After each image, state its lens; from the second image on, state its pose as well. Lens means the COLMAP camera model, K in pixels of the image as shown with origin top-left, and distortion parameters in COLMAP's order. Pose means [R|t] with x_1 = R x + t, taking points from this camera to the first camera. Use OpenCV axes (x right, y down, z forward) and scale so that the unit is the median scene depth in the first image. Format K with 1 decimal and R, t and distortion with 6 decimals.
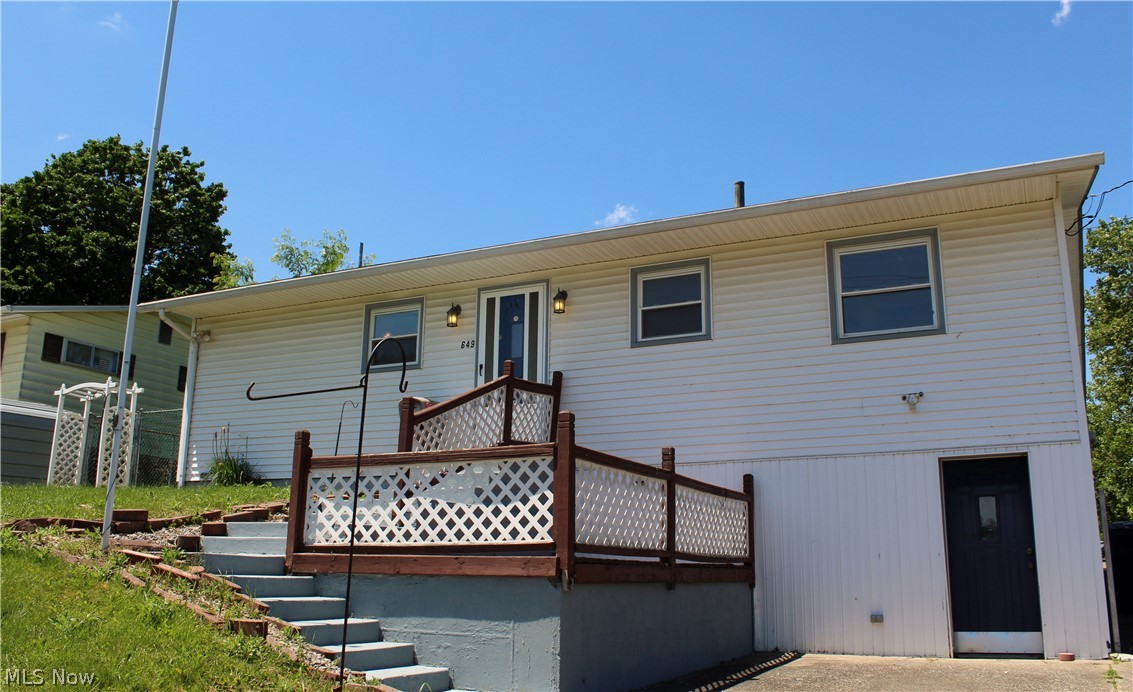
lens RADIAL K [[1014.4, 0, 566.9], [0, 1014.4, 348.1], [0, 0, 1]] dist [-0.123935, 0.045865]
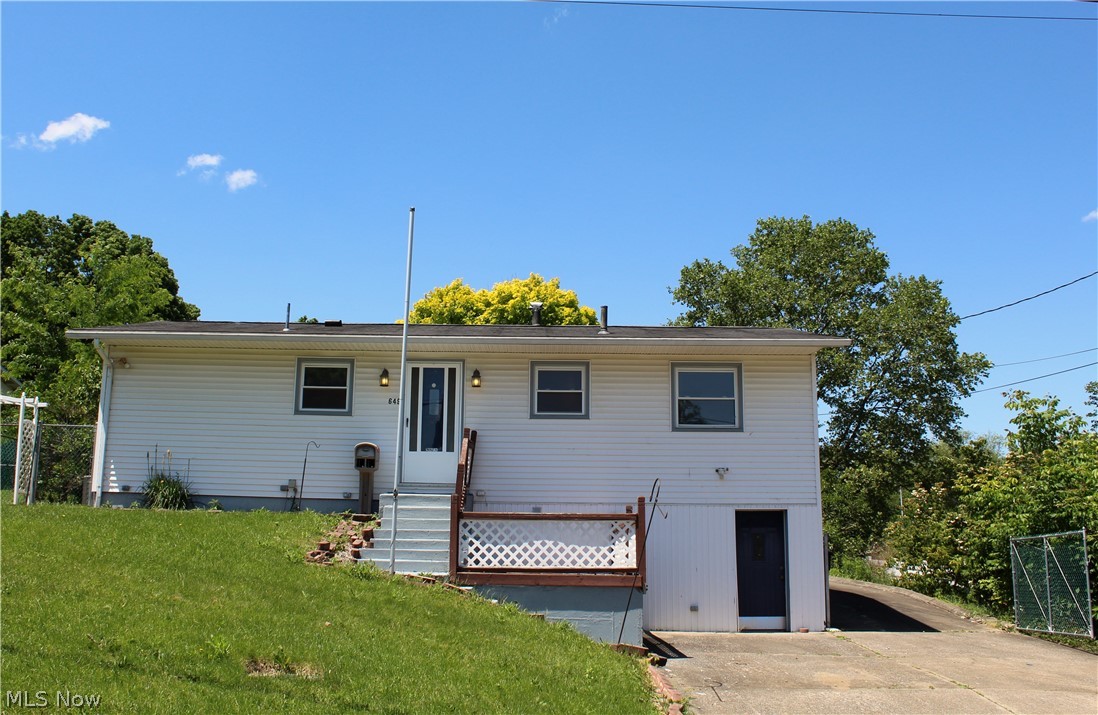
lens RADIAL K [[1118.4, 0, 549.3], [0, 1118.4, 346.4], [0, 0, 1]] dist [-0.130507, 0.000000]
pose [[0.895532, 0.090164, 0.435768, -0.617547], [-0.104130, 0.994530, 0.008218, -0.119407], [-0.432643, -0.052736, 0.900022, -0.417002]]
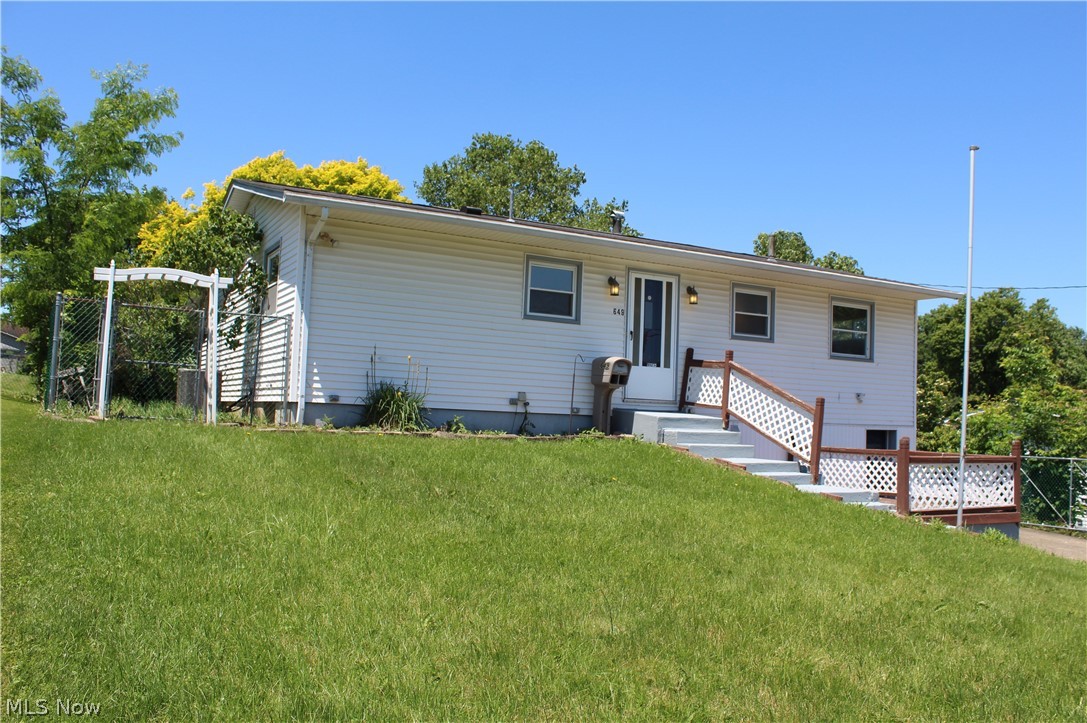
lens RADIAL K [[906.8, 0, 543.7], [0, 906.8, 367.7], [0, 0, 1]] dist [-0.141670, 0.115099]
pose [[0.579486, 0.056919, 0.812992, -1.167154], [-0.211040, 0.974012, 0.082233, -0.010004], [-0.787183, -0.219227, 0.576439, 0.476794]]
